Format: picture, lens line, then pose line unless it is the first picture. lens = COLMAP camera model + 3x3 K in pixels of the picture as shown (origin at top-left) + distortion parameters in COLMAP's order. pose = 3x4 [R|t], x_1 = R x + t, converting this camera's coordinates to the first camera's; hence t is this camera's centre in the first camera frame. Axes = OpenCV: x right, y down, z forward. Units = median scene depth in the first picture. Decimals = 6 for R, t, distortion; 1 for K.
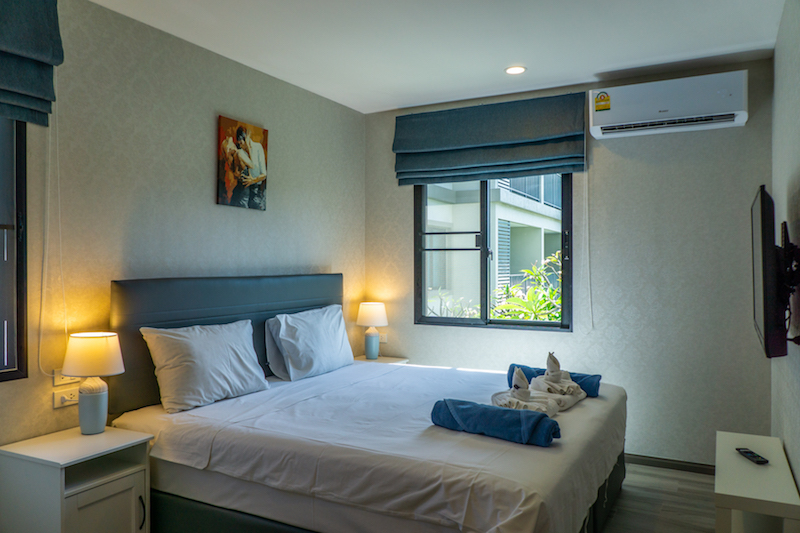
lens RADIAL K [[605.8, 0, 399.5], [0, 605.8, 265.8], [0, 0, 1]] dist [0.001576, -0.002265]
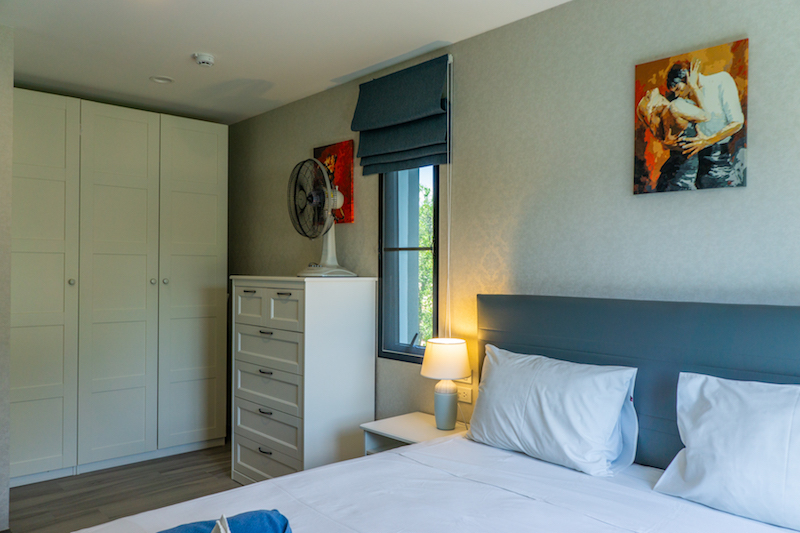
lens RADIAL K [[605.8, 0, 399.5], [0, 605.8, 266.6], [0, 0, 1]] dist [0.001576, -0.002265]
pose [[-0.321530, -0.007447, -0.946870, 0.426620], [-0.009374, 0.999945, -0.004682, -0.012935], [0.946853, 0.007370, -0.321582, 0.934182]]
